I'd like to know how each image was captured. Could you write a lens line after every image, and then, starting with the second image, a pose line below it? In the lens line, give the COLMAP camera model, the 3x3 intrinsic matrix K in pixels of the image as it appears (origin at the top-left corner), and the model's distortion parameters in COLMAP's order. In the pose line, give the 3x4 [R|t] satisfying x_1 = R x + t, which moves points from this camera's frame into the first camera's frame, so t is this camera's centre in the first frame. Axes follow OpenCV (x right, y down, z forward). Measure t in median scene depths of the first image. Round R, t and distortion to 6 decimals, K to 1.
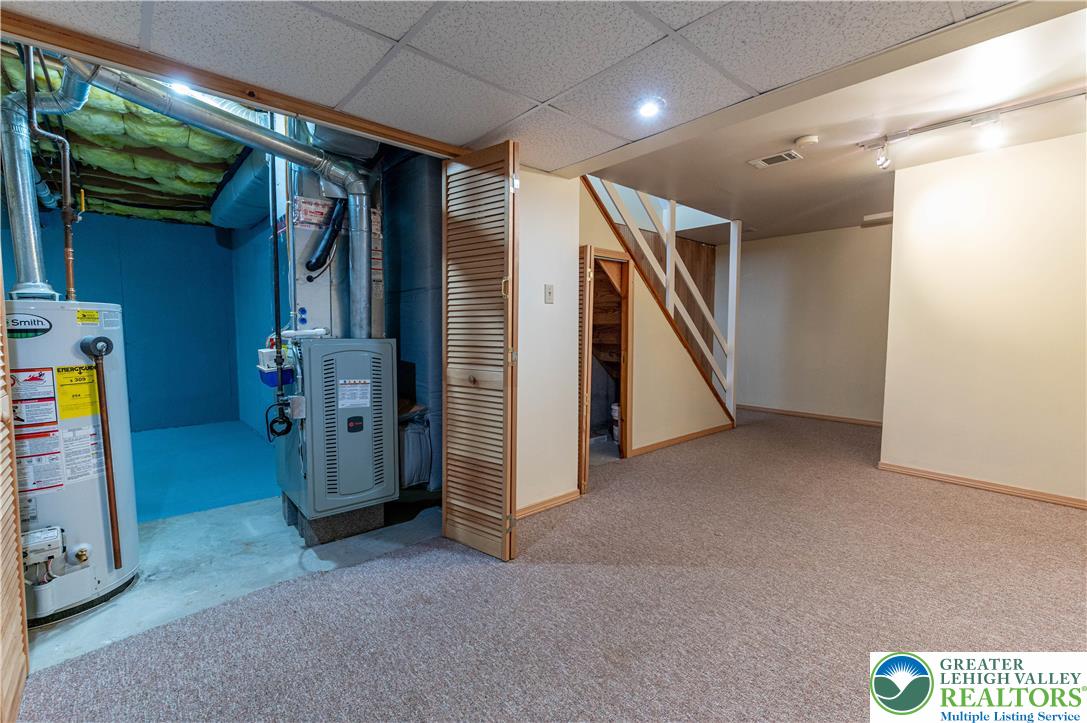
lens RADIAL K [[469.2, 0, 551.5], [0, 469.2, 357.6], [0, 0, 1]] dist [0.001492, 0.000003]
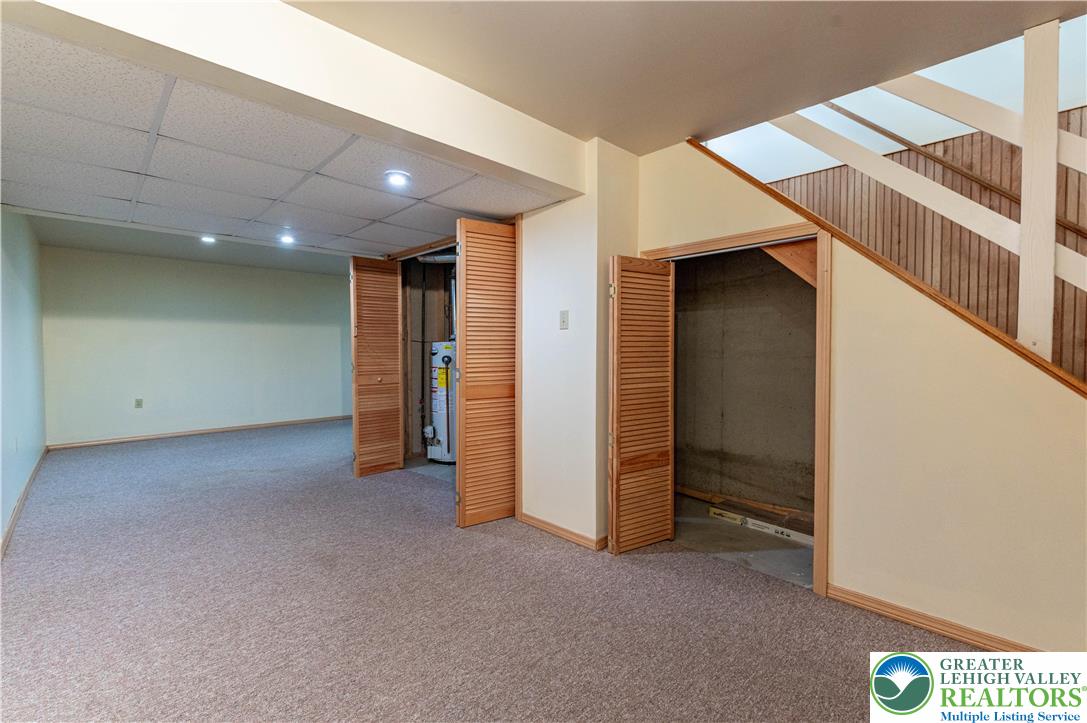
lens RADIAL K [[469.2, 0, 551.5], [0, 469.2, 357.6], [0, 0, 1]] dist [0.001492, 0.000003]
pose [[0.049757, 0.022478, -0.998508, 0.993957], [-0.056814, 0.998192, 0.019640, -0.073942], [0.997144, 0.055752, 0.050945, 0.930678]]
